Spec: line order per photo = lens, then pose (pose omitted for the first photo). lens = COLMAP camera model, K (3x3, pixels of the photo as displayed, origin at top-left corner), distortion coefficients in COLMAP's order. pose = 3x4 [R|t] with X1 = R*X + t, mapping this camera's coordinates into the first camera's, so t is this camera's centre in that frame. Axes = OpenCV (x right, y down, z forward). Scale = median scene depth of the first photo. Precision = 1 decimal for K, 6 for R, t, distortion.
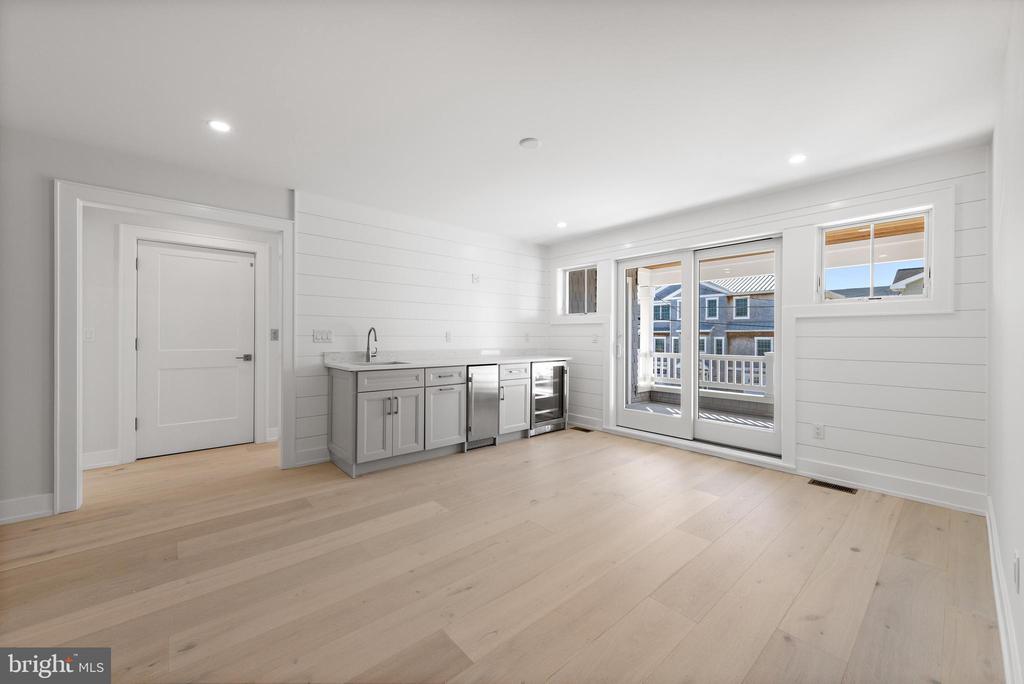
lens RADIAL K [[395.3, 0, 513.7], [0, 395.3, 333.7], [0, 0, 1]] dist [0.008630, 0.000215]
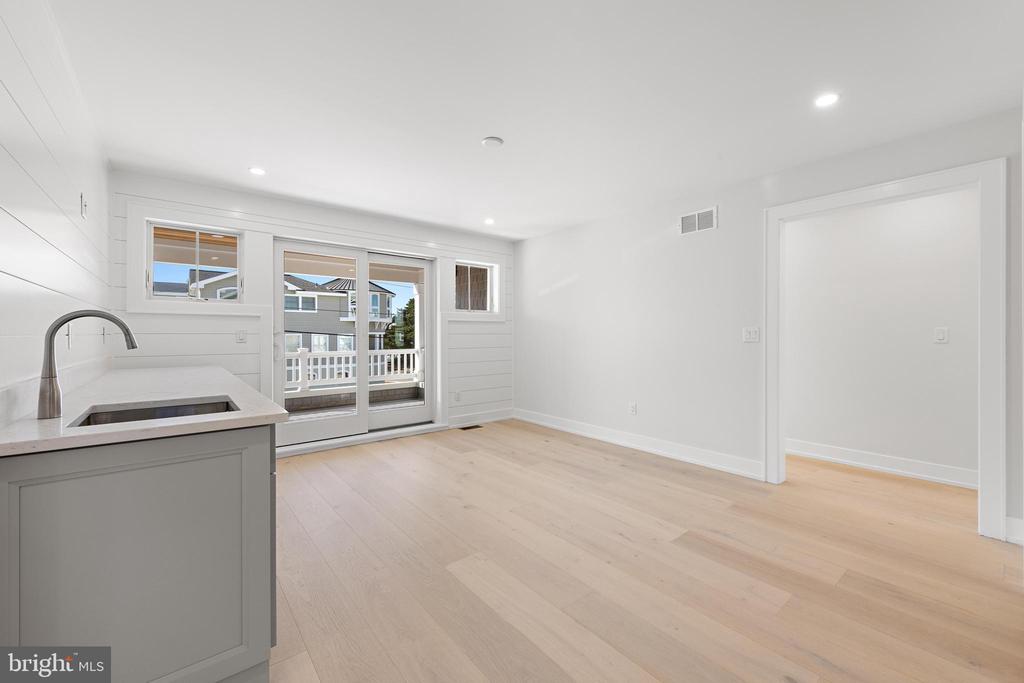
lens RADIAL K [[409.9, 0, 521.3], [0, 409.9, 336.8], [0, 0, 1]] dist [-0.001563, -0.000117]
pose [[0.019863, -0.005304, 0.999789, -0.888711], [-0.000555, 0.999986, 0.005316, 0.012630], [-0.999803, -0.000660, 0.019860, 0.821130]]
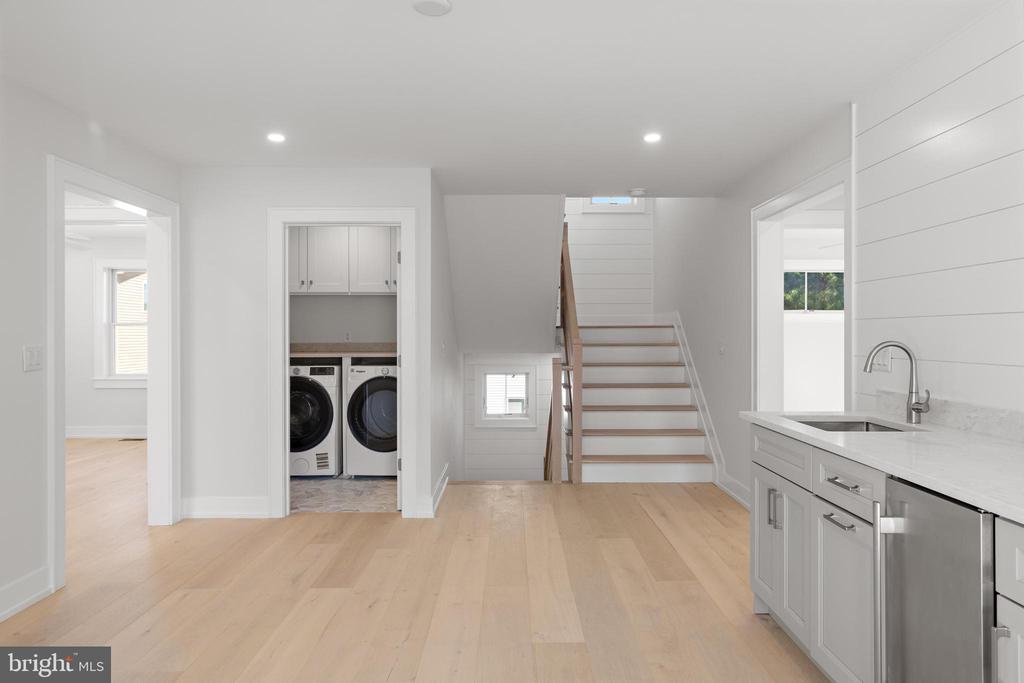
lens RADIAL K [[642.0, 0, 512.0], [0, 642.0, 341.5], [0, 0, 1]] dist [-0.002731, -0.000508]
pose [[-0.653616, 0.000301, -0.756826, 0.556986], [-0.005965, 0.999967, 0.005549, -0.022498], [0.756803, 0.008141, -0.653592, 1.478805]]
